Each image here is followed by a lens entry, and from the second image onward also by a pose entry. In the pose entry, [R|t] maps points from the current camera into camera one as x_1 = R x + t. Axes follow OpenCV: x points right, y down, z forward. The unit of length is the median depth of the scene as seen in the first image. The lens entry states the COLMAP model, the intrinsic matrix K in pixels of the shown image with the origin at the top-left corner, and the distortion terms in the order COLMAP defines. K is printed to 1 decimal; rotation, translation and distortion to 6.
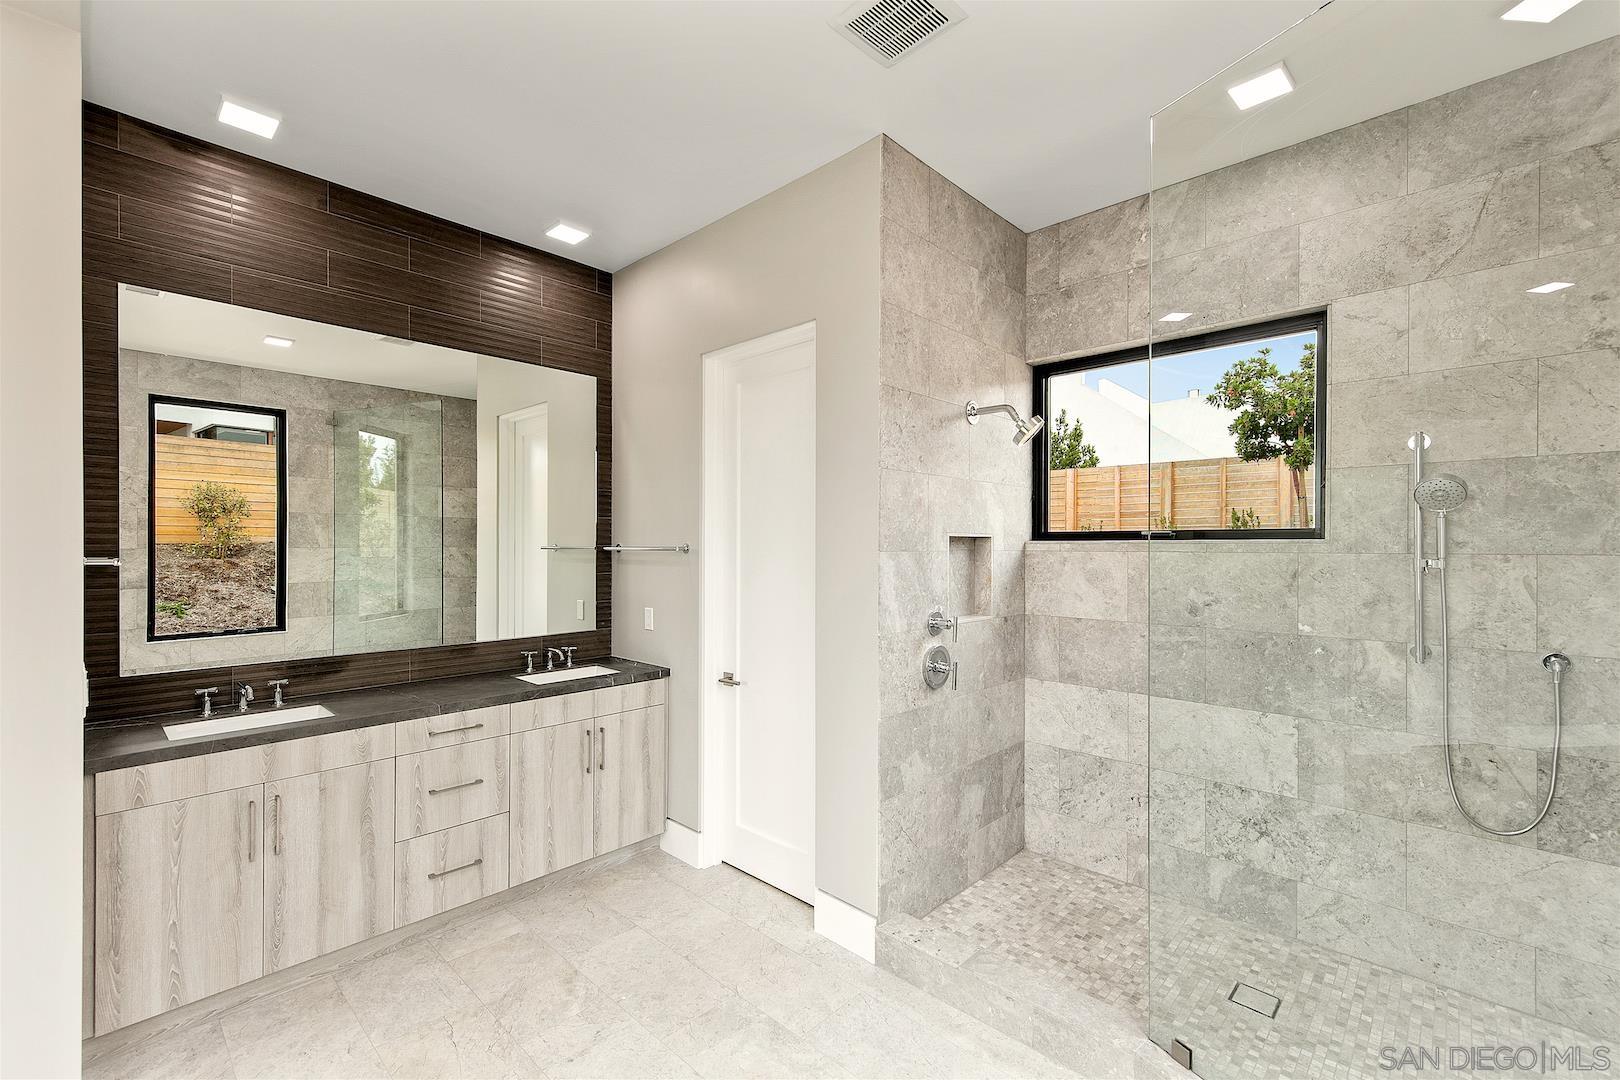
lens RADIAL K [[625.1, 0, 809.4], [0, 625.1, 543.3], [0, 0, 1]] dist [0.003381, -0.000309]
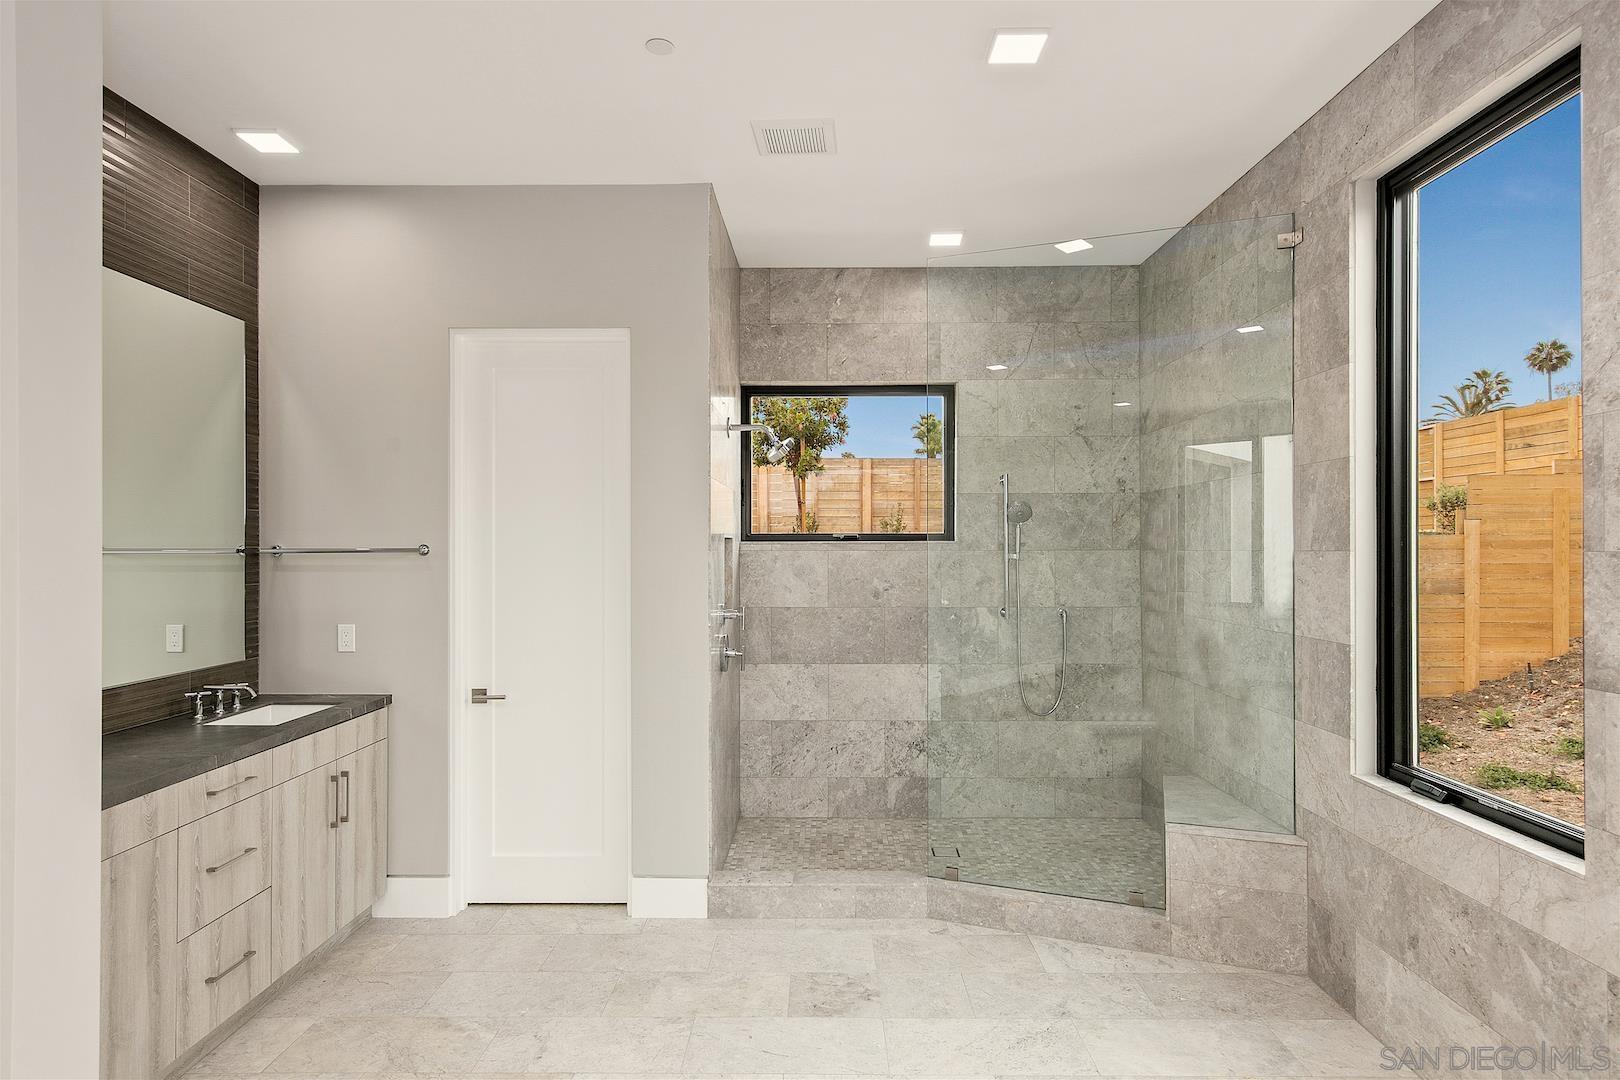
lens RADIAL K [[698.5, 0, 810.0], [0, 698.5, 540.0], [0, 0, 1]] dist [0.001313, -0.000422]
pose [[0.794447, 0.003548, 0.607323, -0.414481], [0.000838, 0.999976, -0.006939, 0.002188], [-0.607333, 0.006022, 0.794425, -0.091102]]
